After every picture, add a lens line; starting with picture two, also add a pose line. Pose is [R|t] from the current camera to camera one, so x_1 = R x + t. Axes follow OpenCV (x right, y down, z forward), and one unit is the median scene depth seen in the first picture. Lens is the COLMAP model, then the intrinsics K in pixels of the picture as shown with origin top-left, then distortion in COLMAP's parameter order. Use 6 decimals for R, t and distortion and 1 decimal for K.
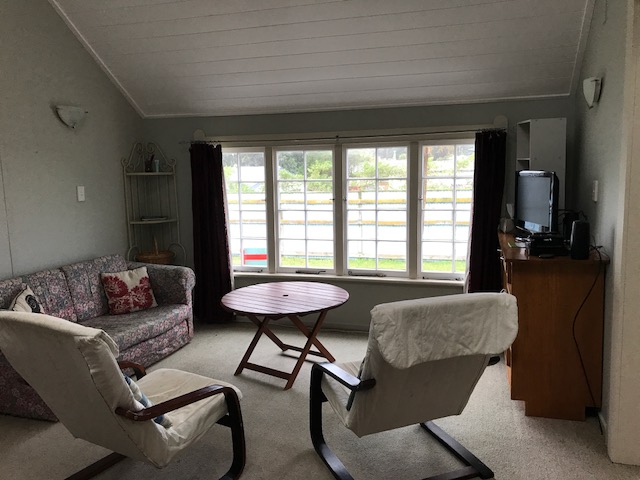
lens RADIAL K [[529.4, 0, 320.8], [0, 529.4, 241.8], [0, 0, 1]] dist [-0.003206, -0.005721]
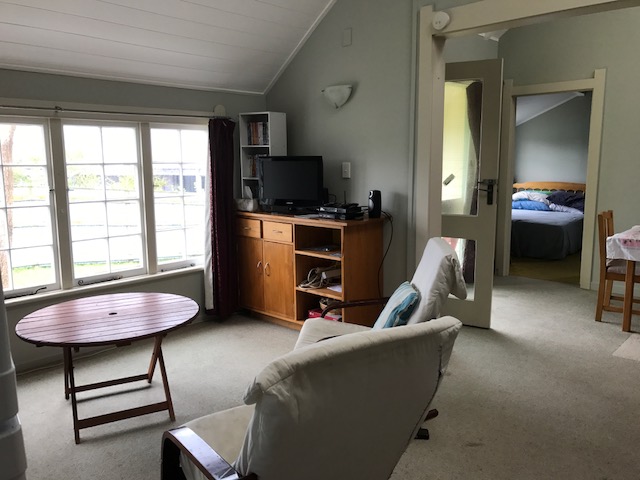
lens RADIAL K [[529.4, 0, 320.2], [0, 529.4, 238.2], [0, 0, 1]] dist [-0.003206, -0.005721]
pose [[0.413058, -0.105559, 0.904566, -0.547843], [0.132759, 0.989629, 0.054863, -0.002298], [-0.900976, 0.097428, 0.422788, 0.364711]]
